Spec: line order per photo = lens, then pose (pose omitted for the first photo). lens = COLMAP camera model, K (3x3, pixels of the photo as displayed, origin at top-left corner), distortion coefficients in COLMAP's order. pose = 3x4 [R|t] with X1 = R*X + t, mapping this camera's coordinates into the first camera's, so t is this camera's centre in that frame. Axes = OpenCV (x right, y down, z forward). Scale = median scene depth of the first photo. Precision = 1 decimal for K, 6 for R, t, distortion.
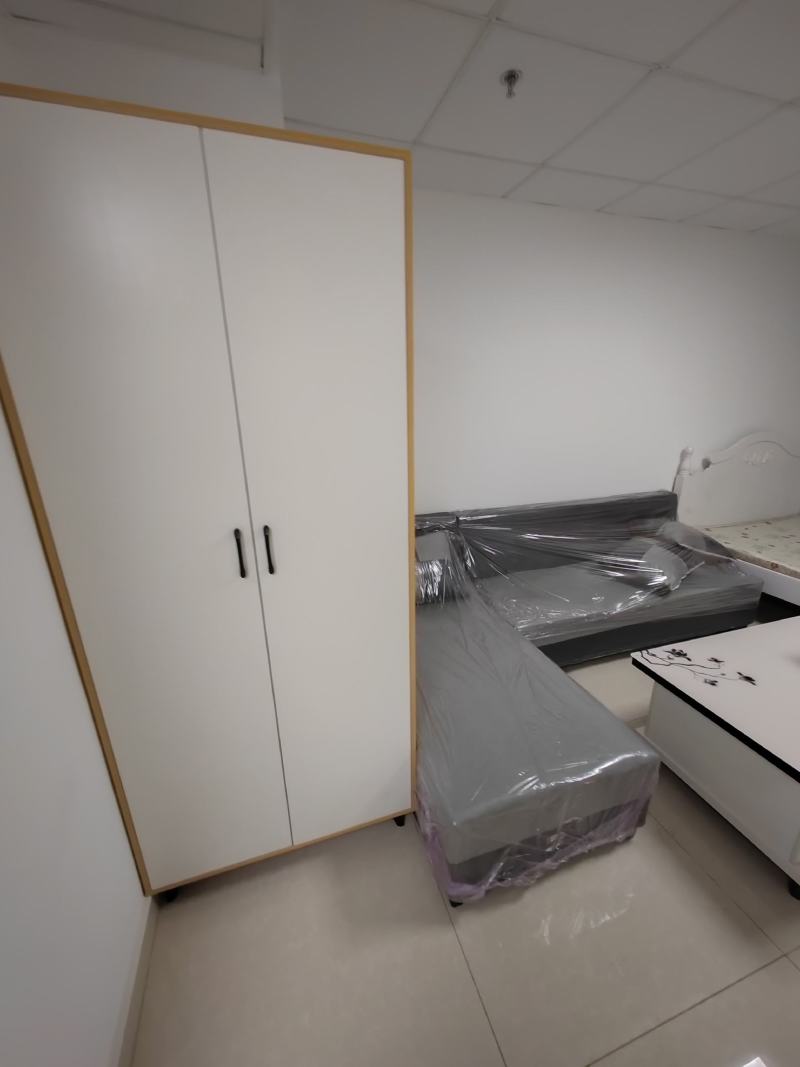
lens RADIAL K [[406.2, 0, 400.0], [0, 406.2, 533.5], [0, 0, 1]] dist [0.000789, 0.000025]
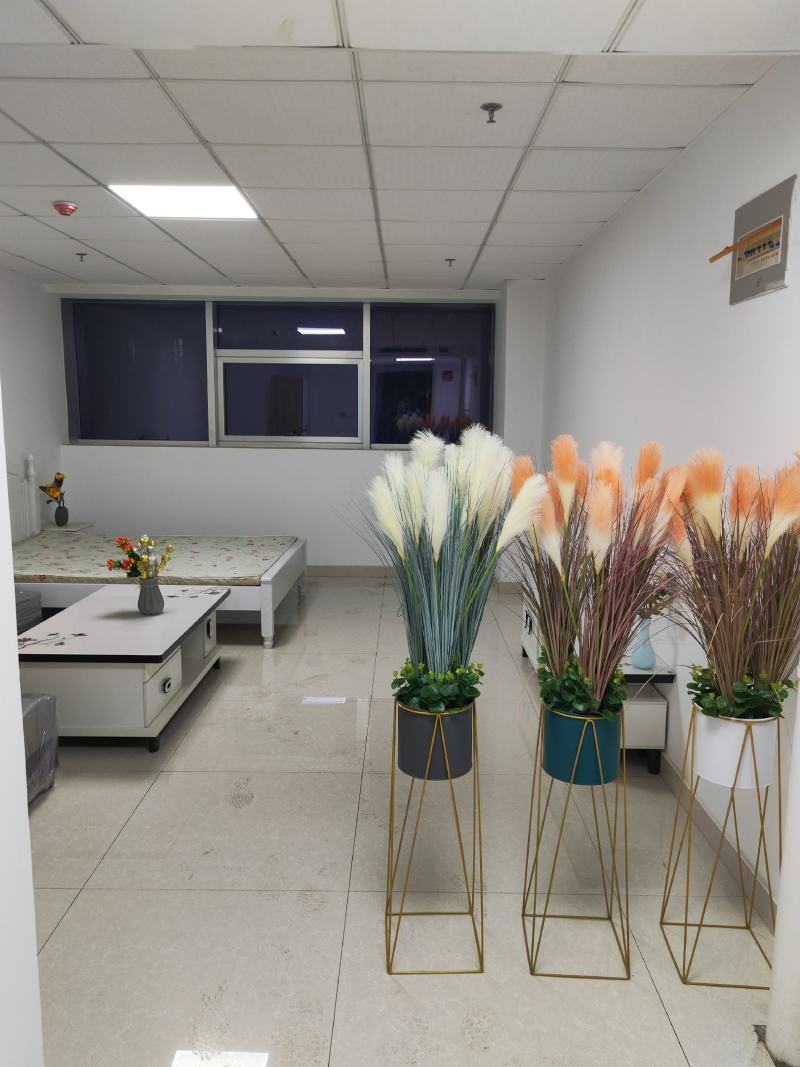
lens RADIAL K [[824.5, 0, 400.0], [0, 824.5, 533.5], [0, 0, 1]] dist [0.003529, 0.001221]
pose [[0.301185, -0.116494, 0.946423, -1.094375], [0.261080, 0.964659, 0.035654, 0.226546], [-0.917129, 0.236353, 0.320955, -0.692107]]
